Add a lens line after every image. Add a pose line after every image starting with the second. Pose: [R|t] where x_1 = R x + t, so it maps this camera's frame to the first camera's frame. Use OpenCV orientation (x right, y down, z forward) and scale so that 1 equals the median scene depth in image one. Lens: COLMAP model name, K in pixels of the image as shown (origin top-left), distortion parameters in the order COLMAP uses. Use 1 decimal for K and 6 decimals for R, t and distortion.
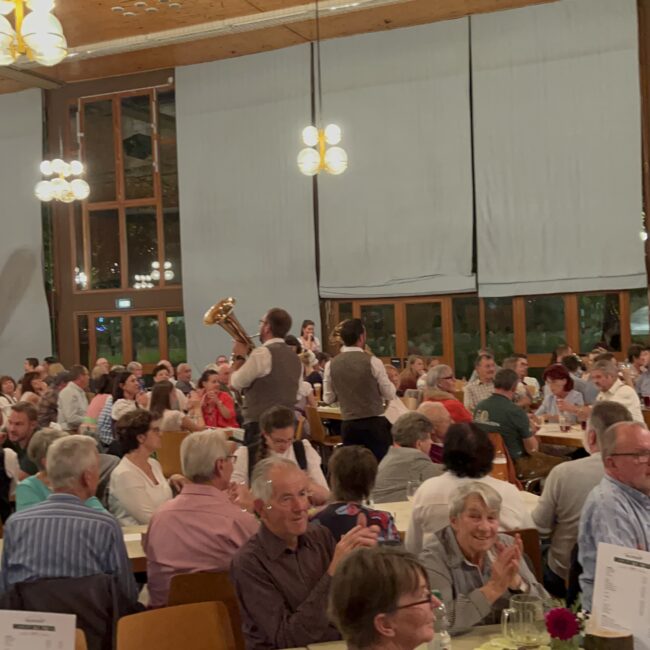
lens RADIAL K [[989.3, 0, 320.0], [0, 989.3, 324.5], [0, 0, 1]] dist [0.070659, 0.000000]
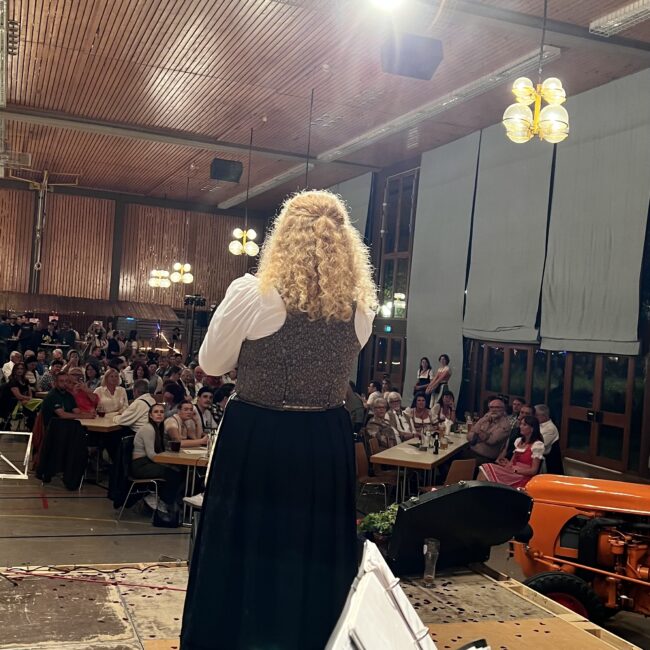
lens RADIAL K [[868.7, 0, 336.2], [0, 868.7, 324.6], [0, 0, 1]] dist [0.052354, 0.000000]
pose [[0.709704, 0.091236, -0.698567, 0.688768], [-0.110978, 0.993677, 0.017031, -0.046121], [0.695704, 0.065439, 0.715342, 0.124169]]
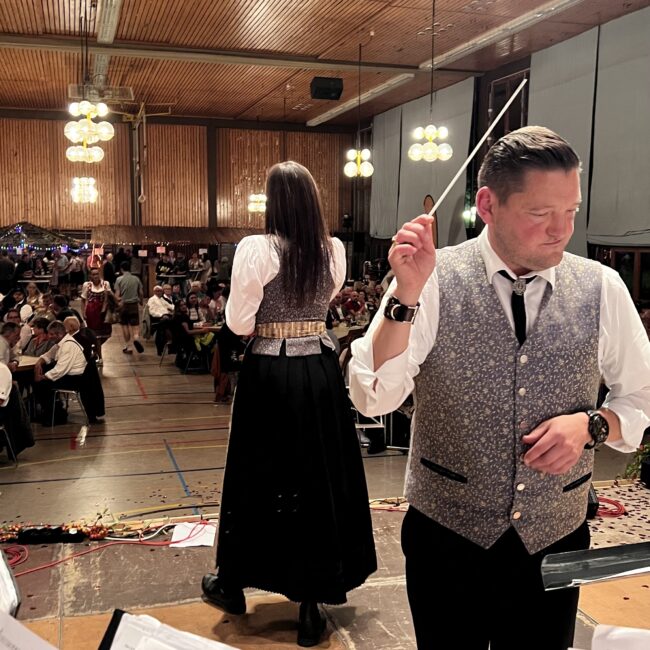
lens RADIAL K [[868.7, 0, 338.4], [0, 868.7, 335.1], [0, 0, 1]] dist [0.052354, 0.000000]
pose [[0.660563, 0.130663, -0.739313, 0.651239], [-0.040584, 0.989513, 0.138622, -0.054464], [0.749673, -0.061564, 0.658938, 0.059967]]
